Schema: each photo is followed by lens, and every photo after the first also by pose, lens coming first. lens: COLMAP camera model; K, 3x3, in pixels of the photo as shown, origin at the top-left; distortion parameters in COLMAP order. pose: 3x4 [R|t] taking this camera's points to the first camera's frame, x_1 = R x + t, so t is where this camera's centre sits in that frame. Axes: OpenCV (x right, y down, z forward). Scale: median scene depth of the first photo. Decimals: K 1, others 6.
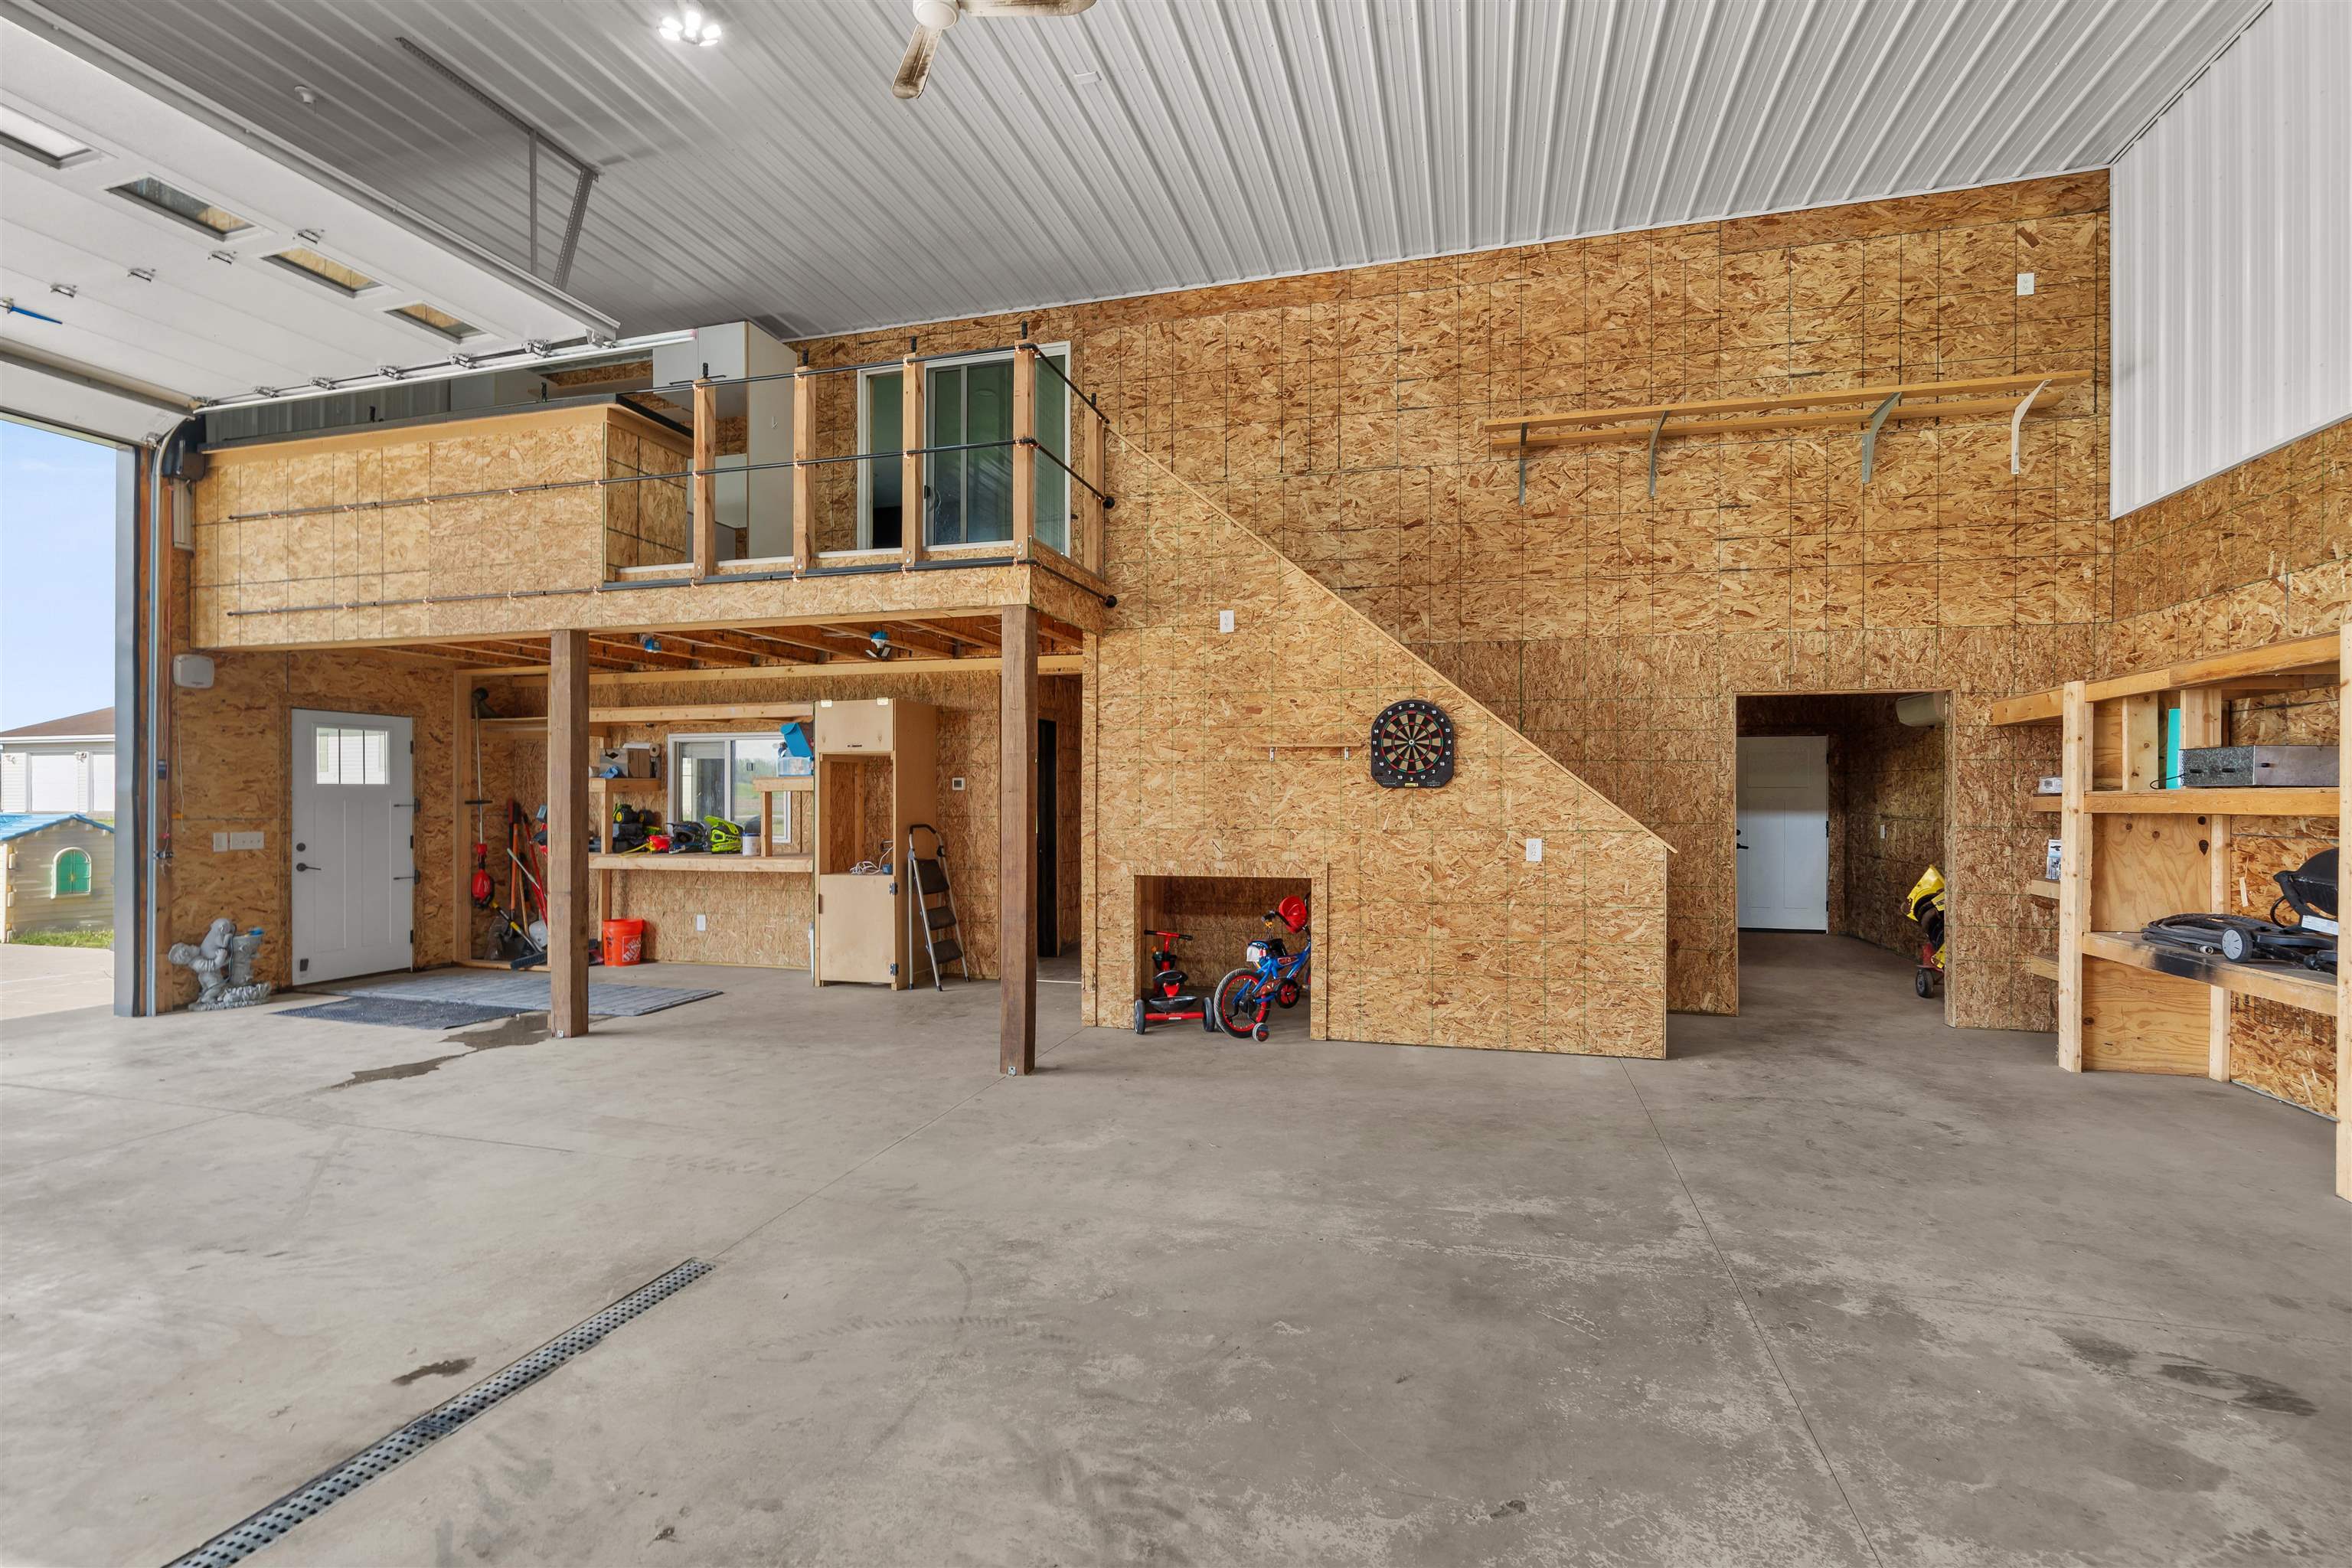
lens RADIAL K [[1083.0, 0, 1180.3], [0, 1083.0, 789.6], [0, 0, 1]] dist [-0.005710, 0.000577]
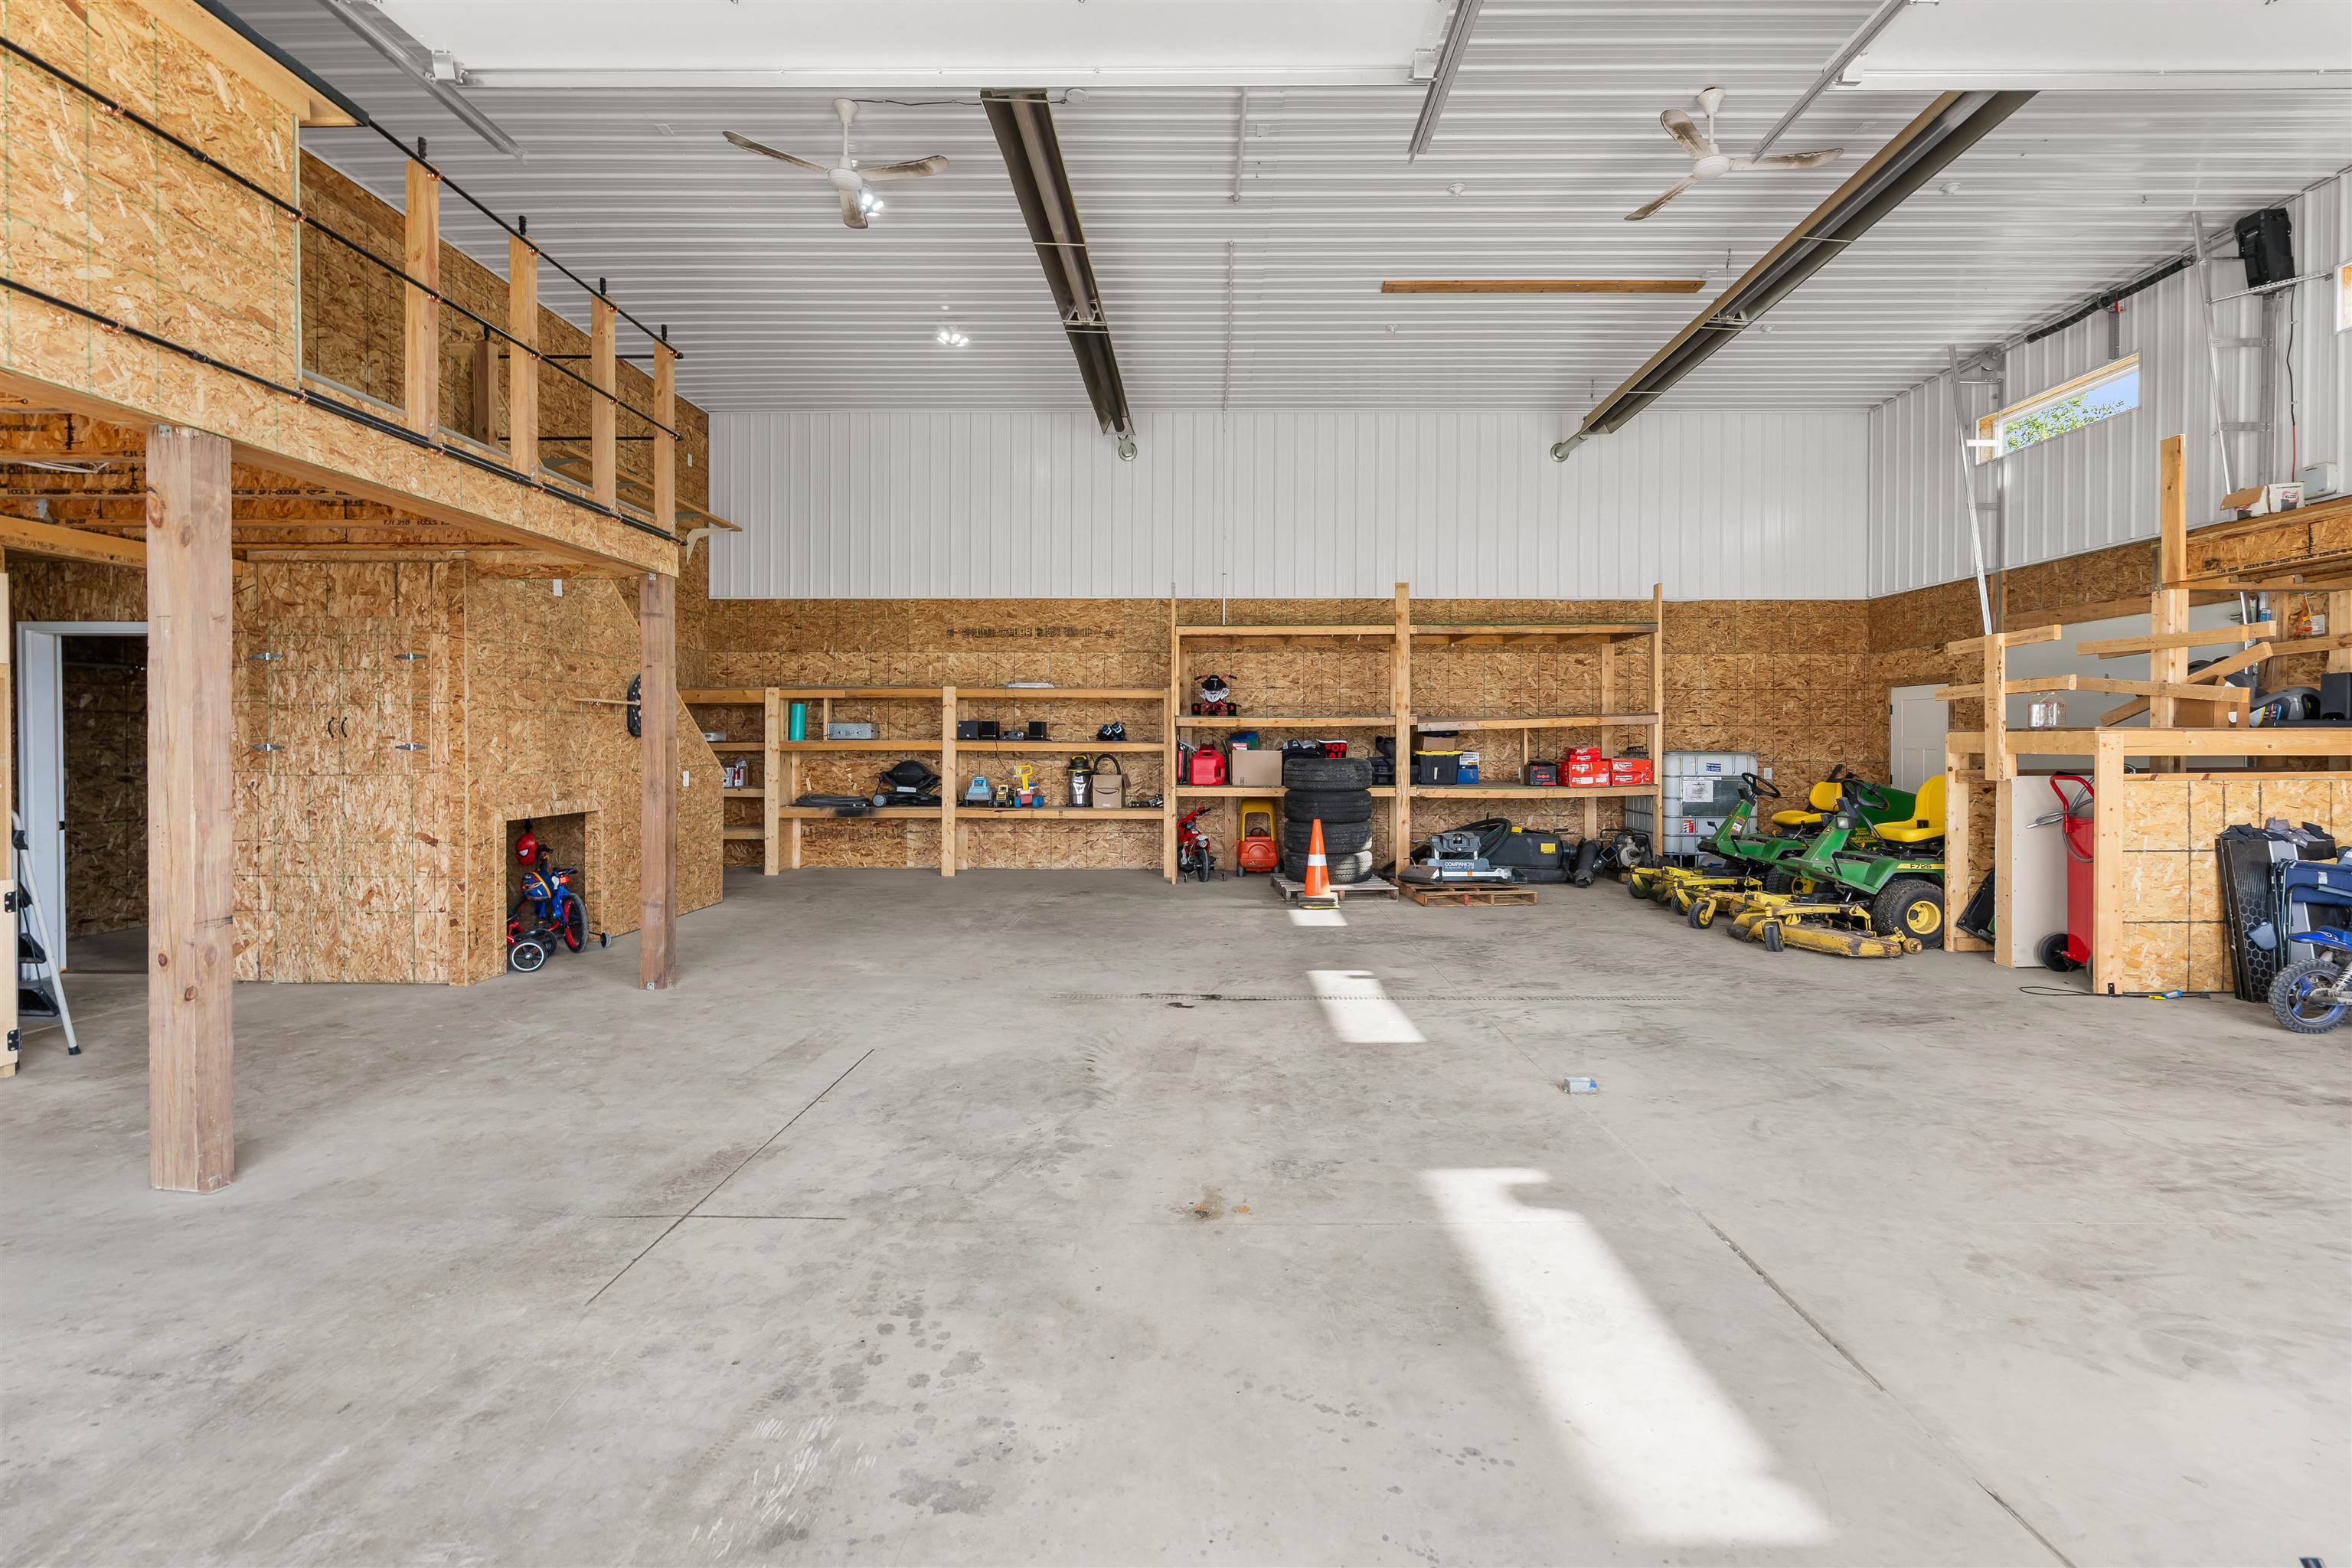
lens RADIAL K [[1083.0, 0, 1184.7], [0, 1083.0, 762.3], [0, 0, 1]] dist [-0.005710, 0.000577]
pose [[-0.253102, -0.017949, 0.967273, -1.233081], [-0.008021, 0.999832, 0.016454, 0.002498], [-0.967406, -0.003594, -0.253204, 0.674935]]
